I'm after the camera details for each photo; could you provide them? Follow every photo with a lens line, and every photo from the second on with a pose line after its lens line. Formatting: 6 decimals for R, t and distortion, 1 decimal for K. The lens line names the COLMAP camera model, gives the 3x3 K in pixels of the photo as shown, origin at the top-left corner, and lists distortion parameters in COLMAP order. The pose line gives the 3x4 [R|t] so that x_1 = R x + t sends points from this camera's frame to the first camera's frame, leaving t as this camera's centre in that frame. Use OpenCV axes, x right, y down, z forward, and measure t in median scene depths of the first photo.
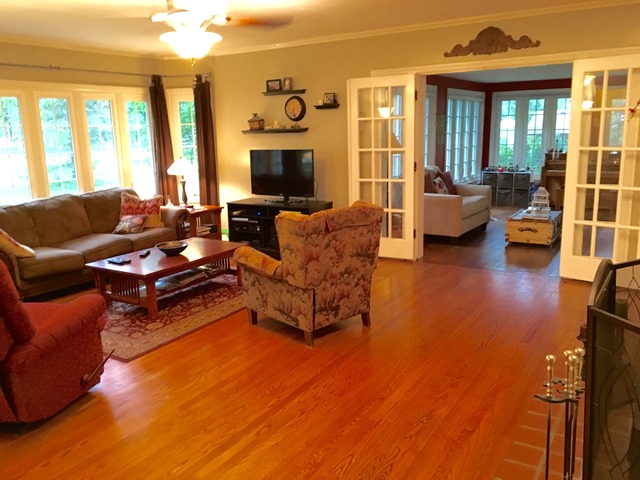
lens RADIAL K [[540.2, 0, 320.0], [0, 540.2, 240.0], [0, 0, 1]] dist [0.073546, -0.077859]
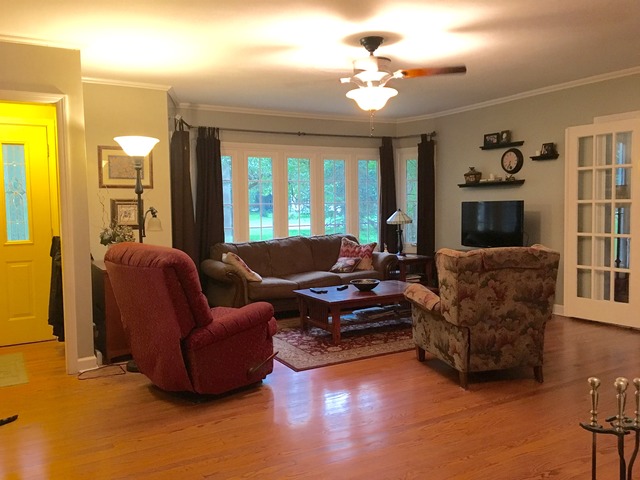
lens RADIAL K [[540.2, 0, 320.0], [0, 540.2, 240.0], [0, 0, 1]] dist [0.073546, -0.077859]
pose [[0.882078, 0.044055, -0.469040, 0.164206], [-0.101995, 0.989863, -0.098838, 0.045681], [0.459931, 0.135022, 0.877629, -0.011185]]
